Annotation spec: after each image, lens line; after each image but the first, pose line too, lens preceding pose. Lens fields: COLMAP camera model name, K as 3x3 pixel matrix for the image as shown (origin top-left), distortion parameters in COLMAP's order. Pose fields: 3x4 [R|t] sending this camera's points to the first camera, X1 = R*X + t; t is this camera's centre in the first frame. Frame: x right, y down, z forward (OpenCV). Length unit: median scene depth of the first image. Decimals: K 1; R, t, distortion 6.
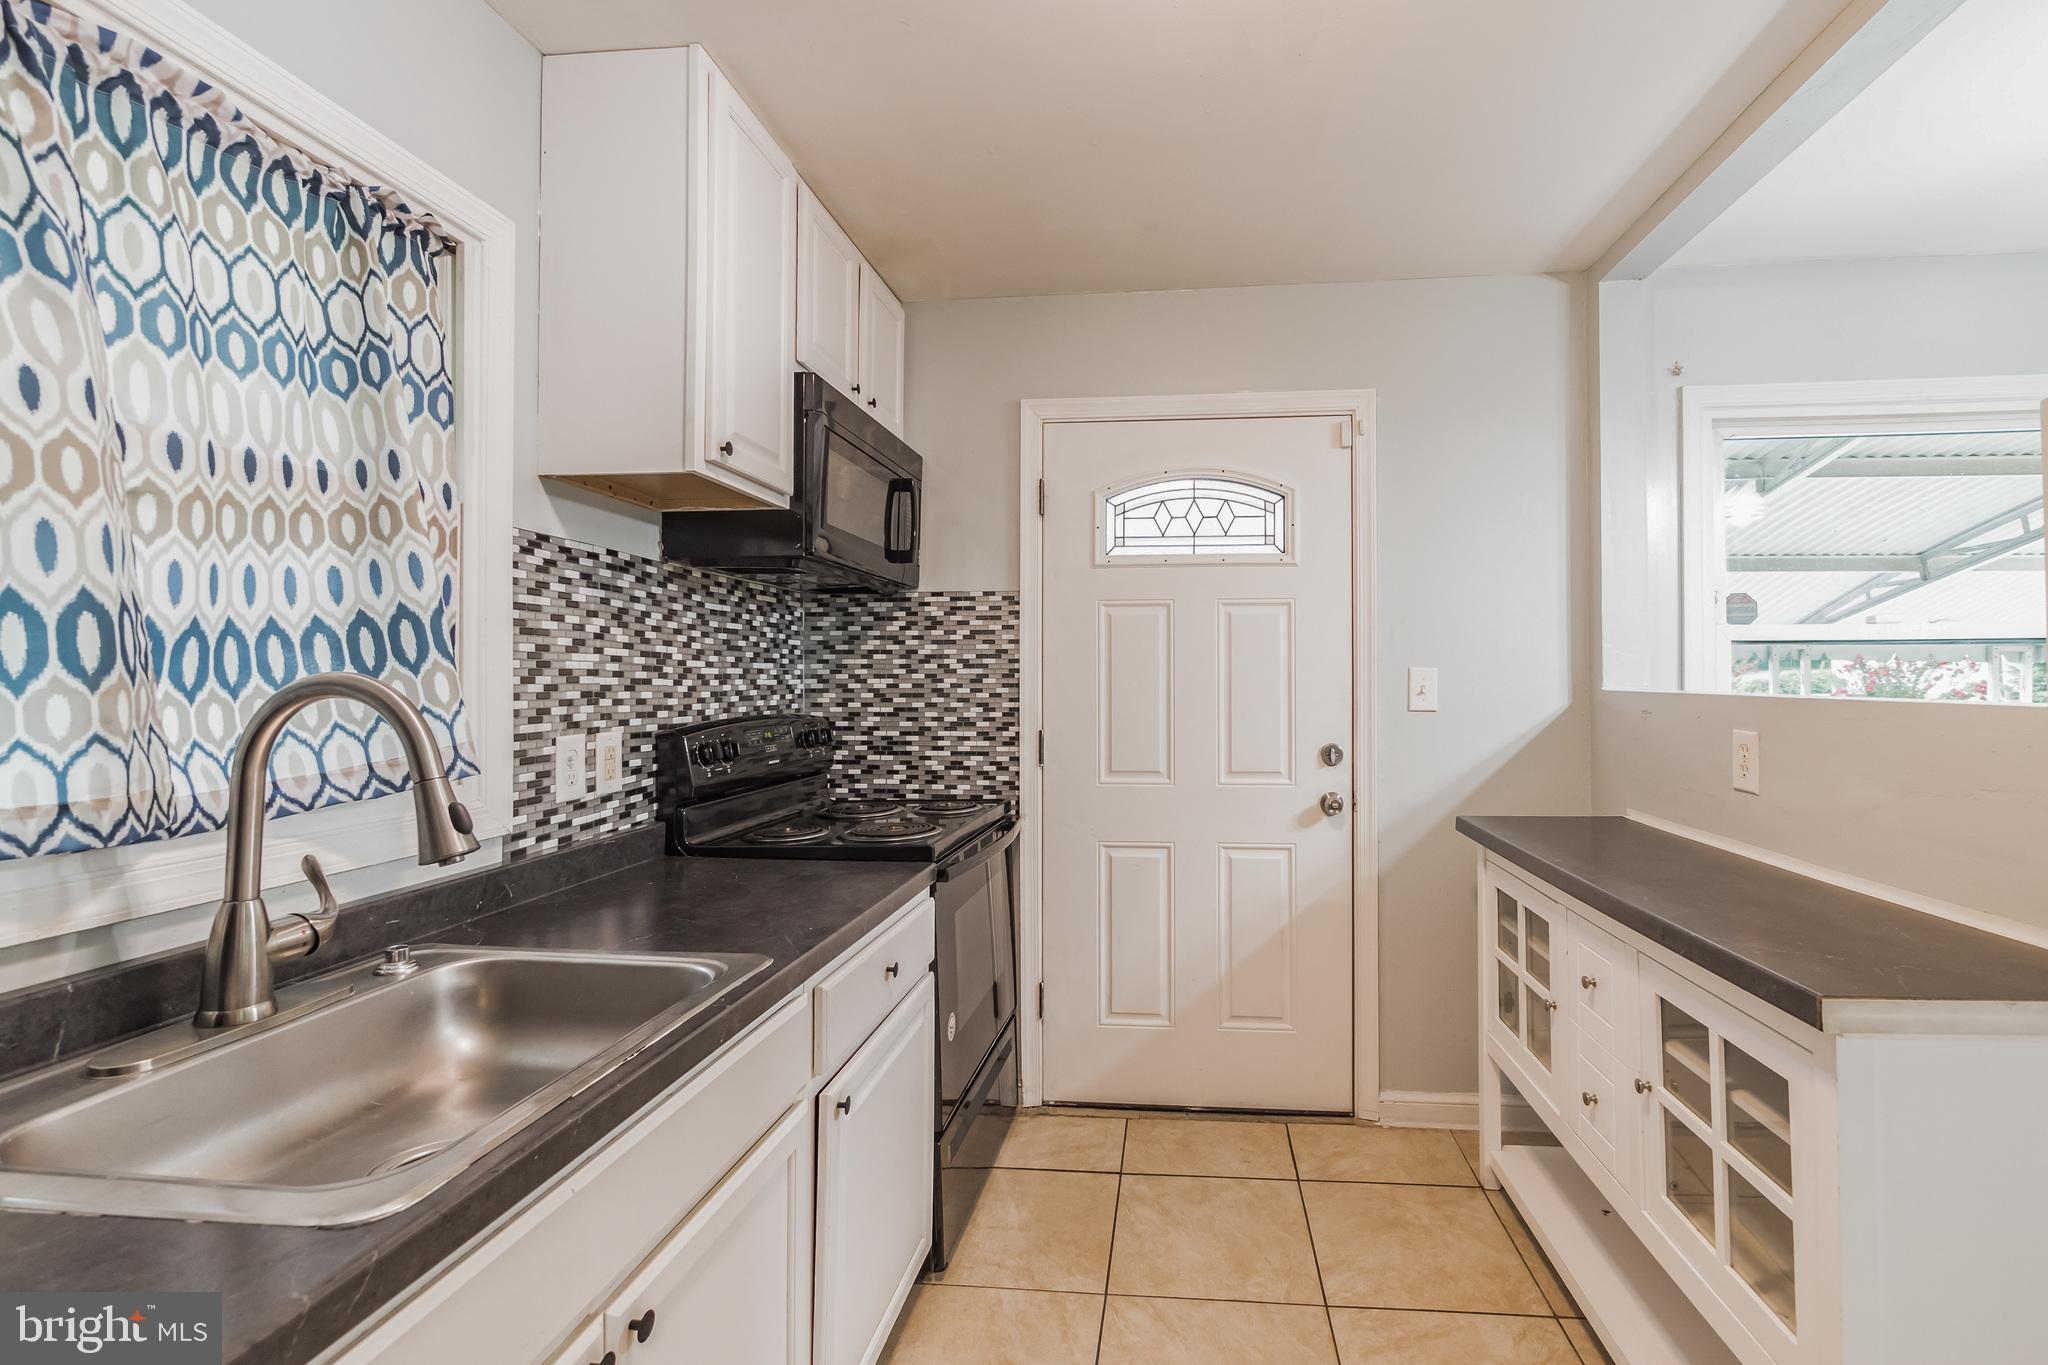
lens RADIAL K [[907.6, 0, 1068.4], [0, 907.6, 664.8], [0, 0, 1]] dist [-0.004104, -0.000520]
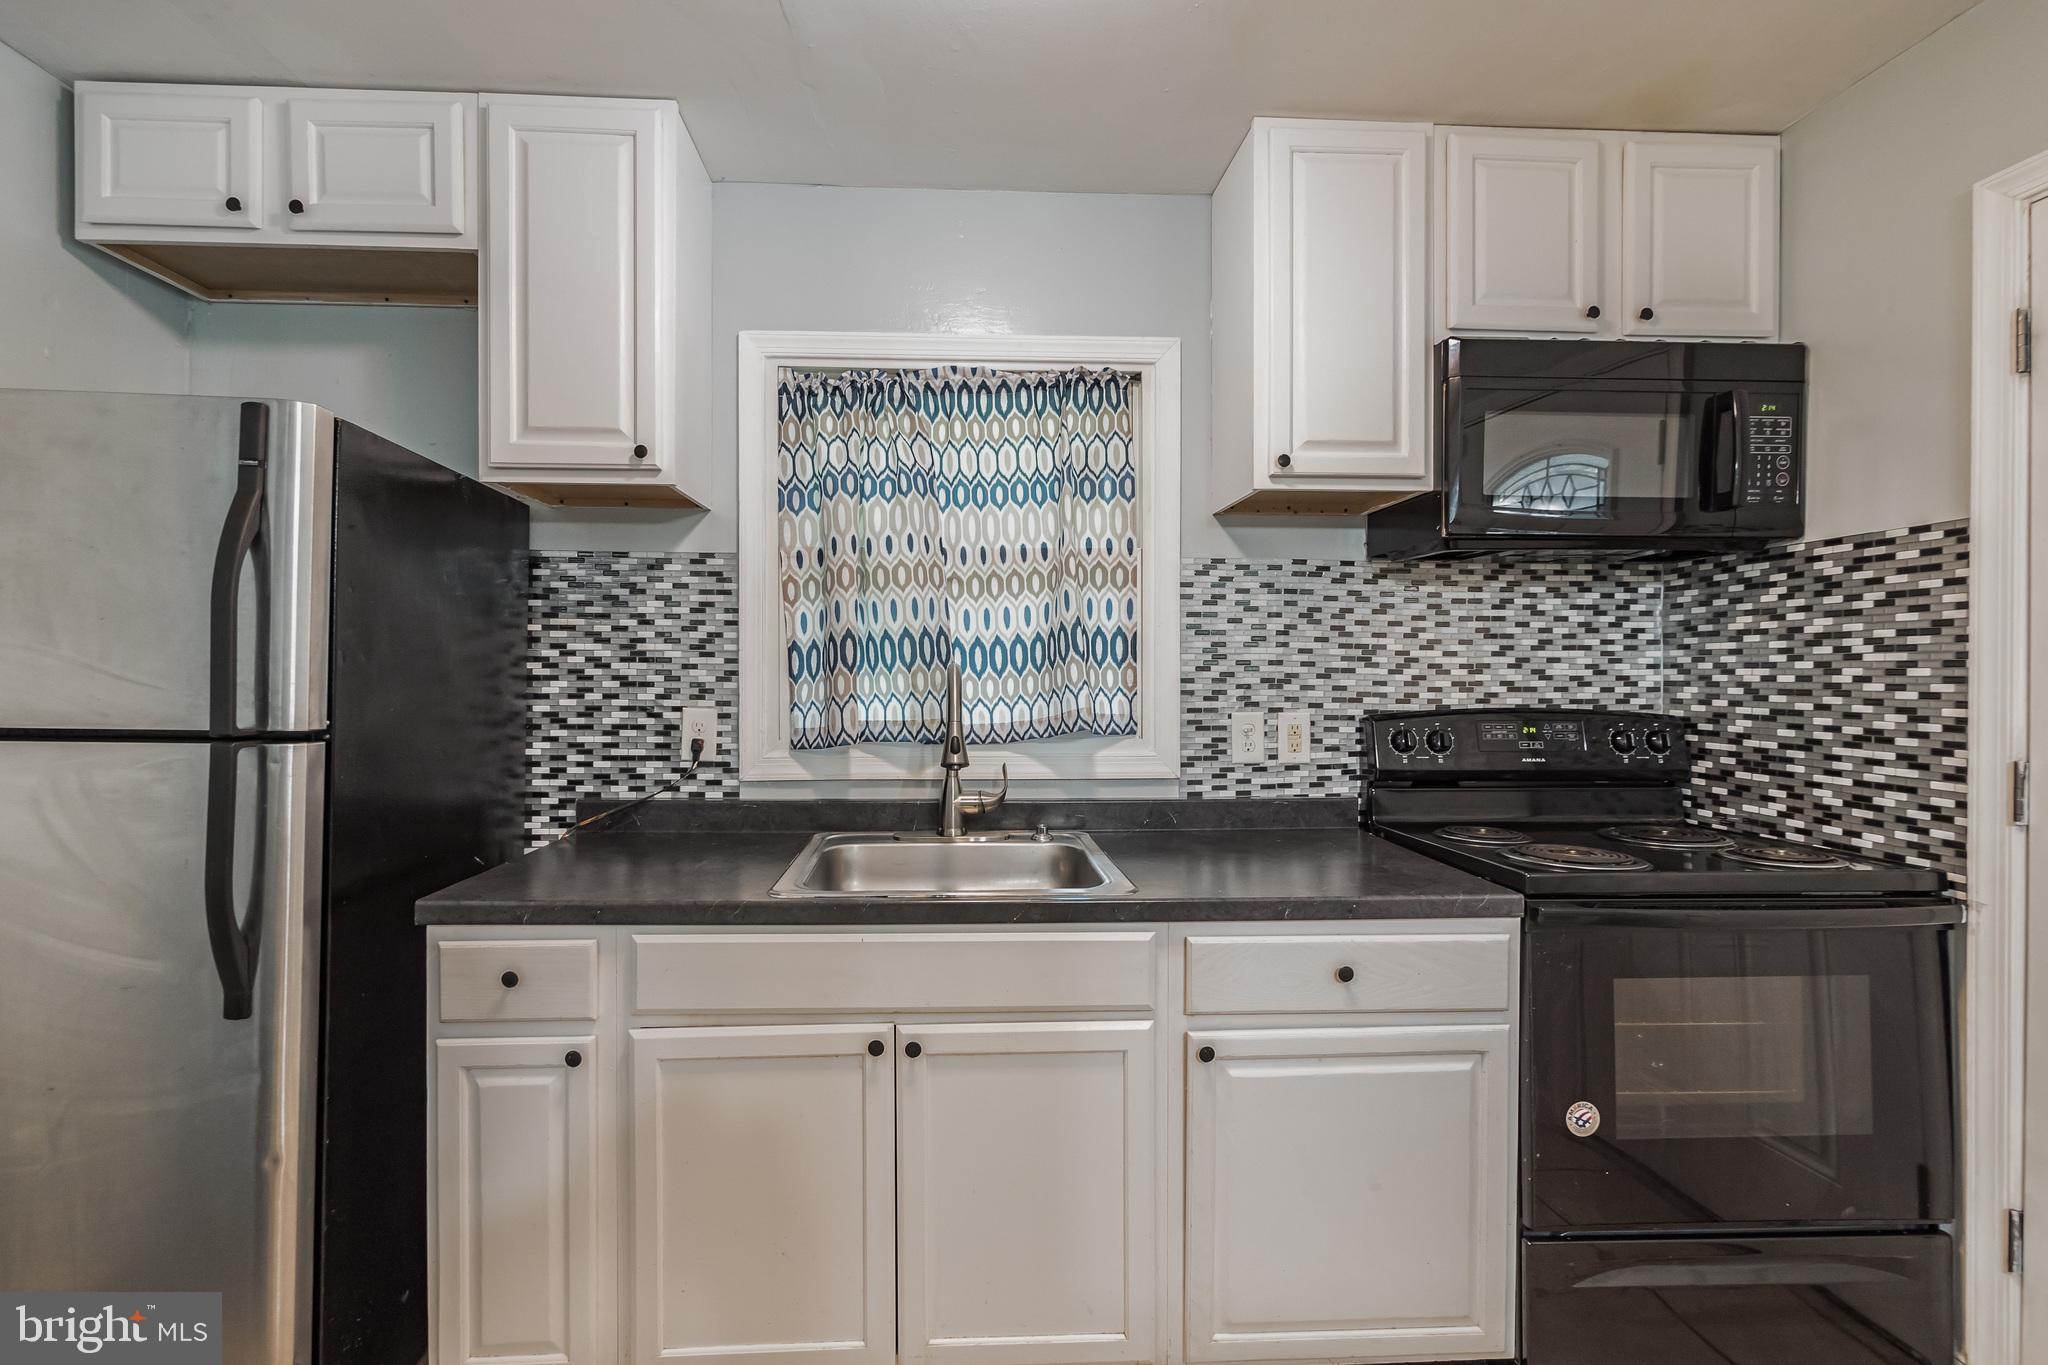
lens RADIAL K [[878.2, 0, 1025.1], [0, 878.2, 674.1], [0, 0, 1]] dist [-0.003604, 0.000257]
pose [[0.178468, 0.006511, -0.983924, 0.533257], [0.012838, 0.999878, 0.008945, 0.008235], [0.983862, -0.014228, 0.178362, 0.415433]]
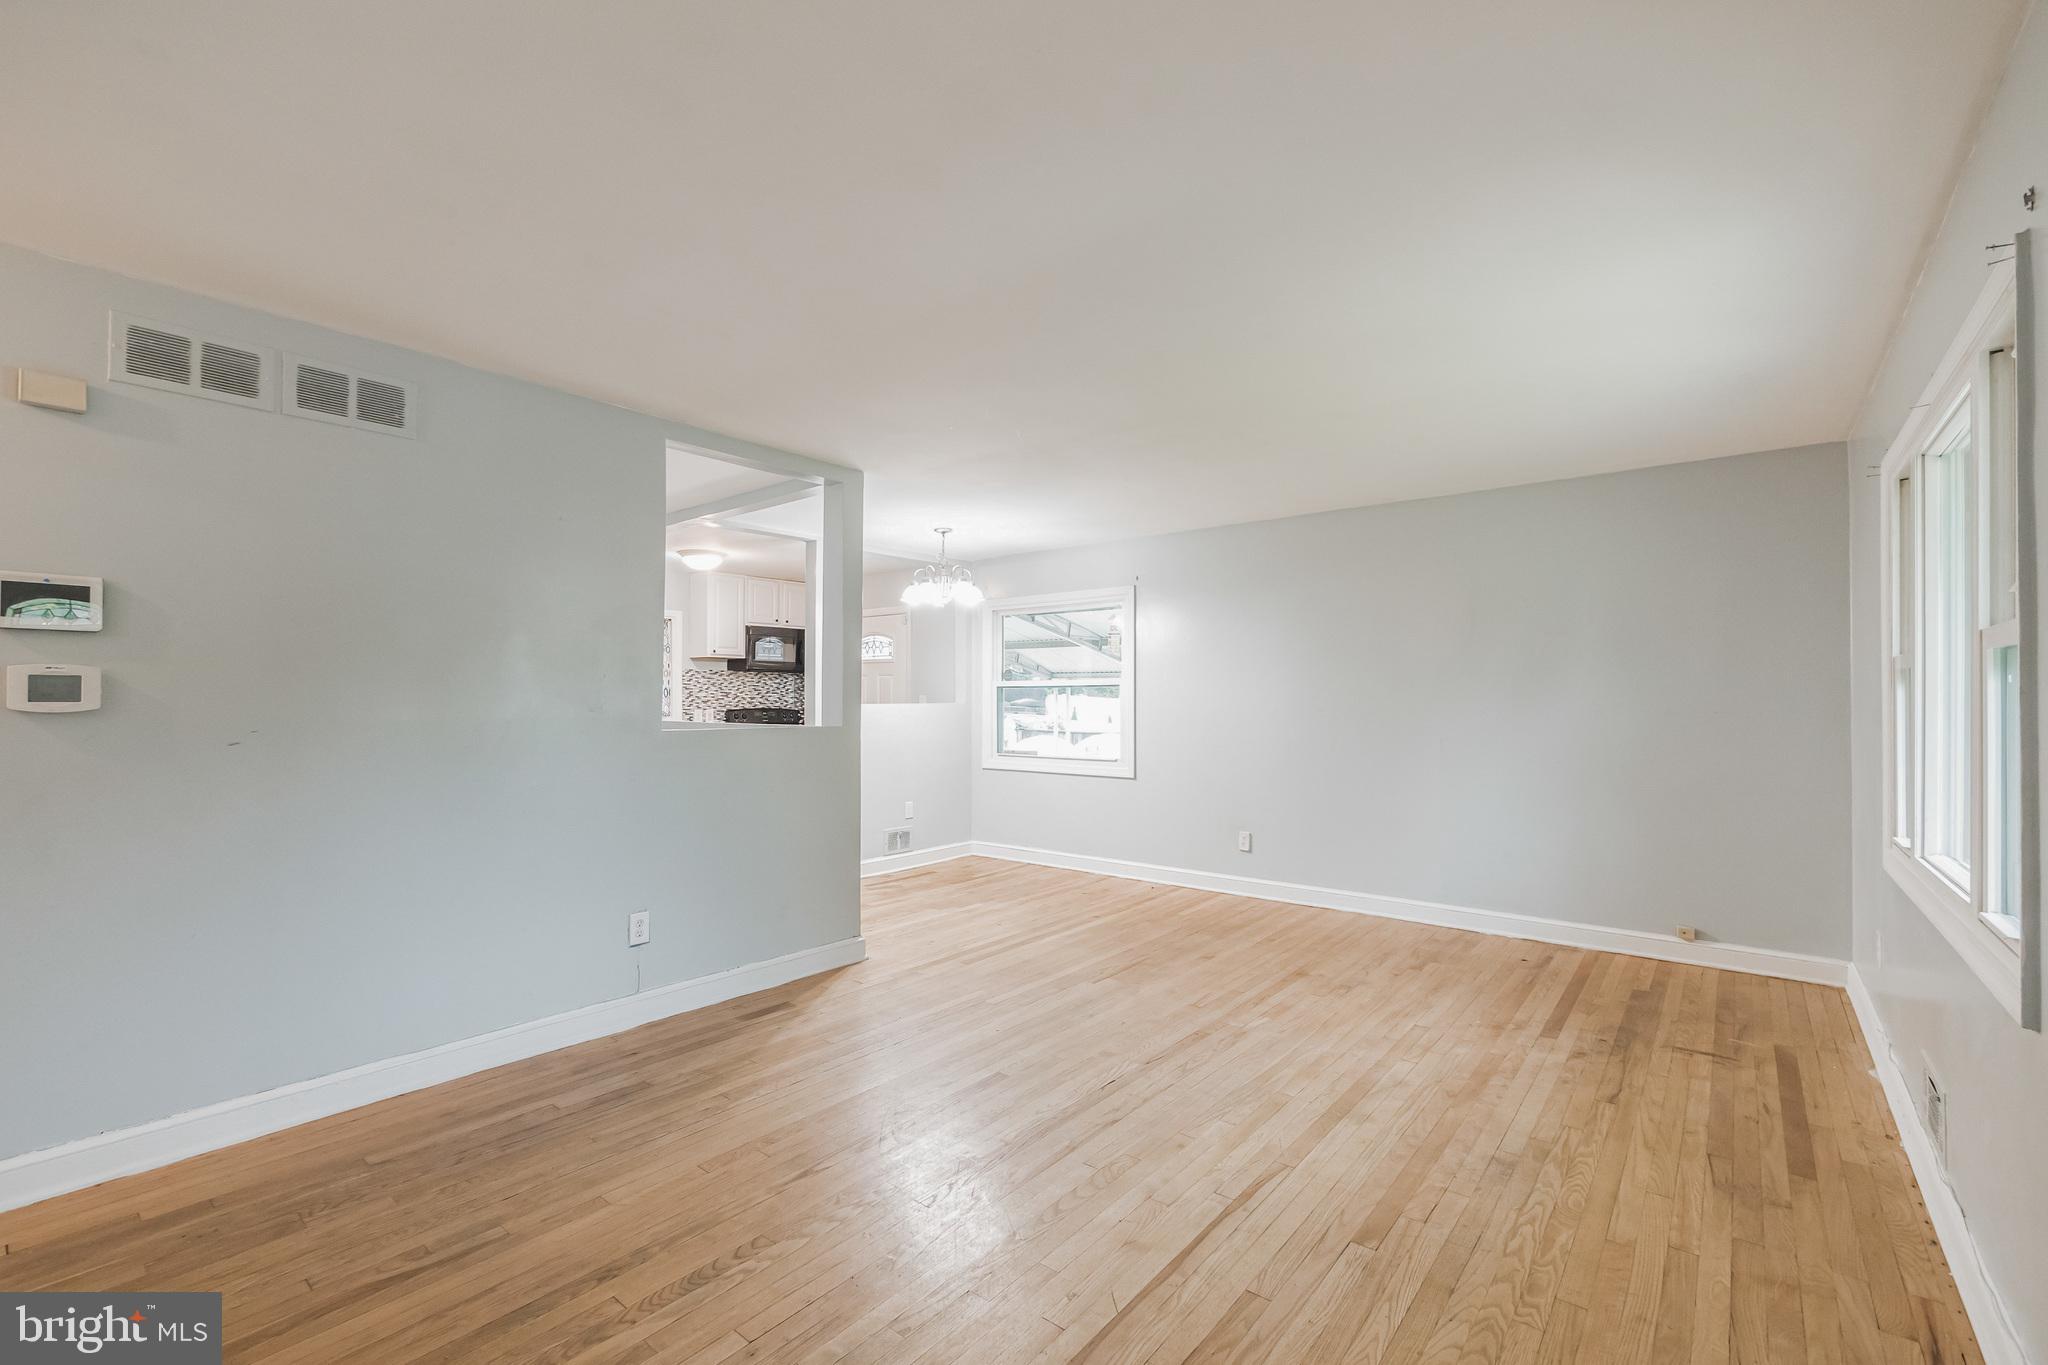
lens RADIAL K [[878.2, 0, 996.3], [0, 878.2, 695.1], [0, 0, 1]] dist [-0.003604, 0.000257]
pose [[0.815249, 0.000118, -0.579111, 3.067965], [0.005796, 0.999948, 0.008363, -0.027359], [0.579082, -0.010174, 0.815206, -1.688171]]
